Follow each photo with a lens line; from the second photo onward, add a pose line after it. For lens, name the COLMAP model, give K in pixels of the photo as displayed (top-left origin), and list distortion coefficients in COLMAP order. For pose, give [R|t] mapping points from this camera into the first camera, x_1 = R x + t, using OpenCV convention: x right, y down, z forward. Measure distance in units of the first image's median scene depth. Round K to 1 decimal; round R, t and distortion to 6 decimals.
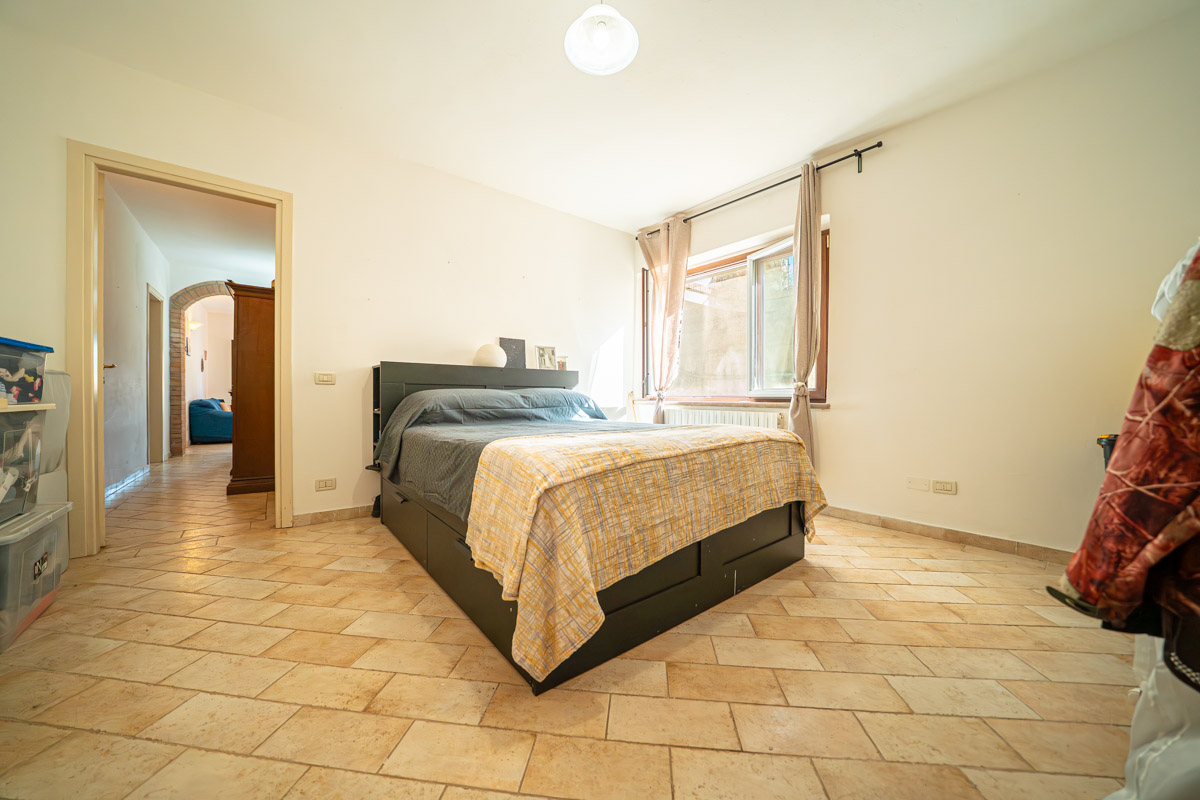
lens RADIAL K [[418.0, 0, 599.5], [0, 418.0, 400.2], [0, 0, 1]] dist [-0.020569, 0.001468]
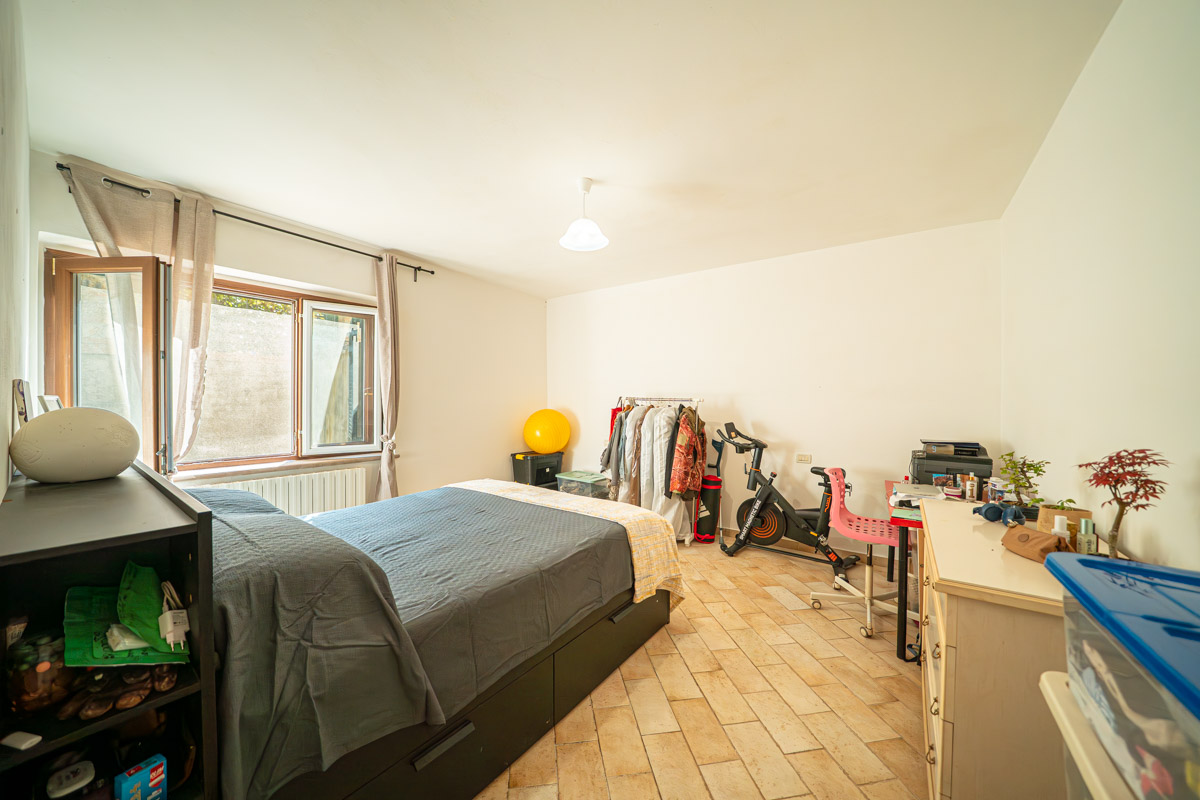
lens RADIAL K [[418.0, 0, 600.5], [0, 418.0, 400.6], [0, 0, 1]] dist [-0.020569, 0.001468]
pose [[-0.265371, -0.002469, 0.964143, -0.860734], [0.008596, 0.999951, 0.004926, -0.163927], [-0.964108, 0.009595, -0.265337, 0.788075]]
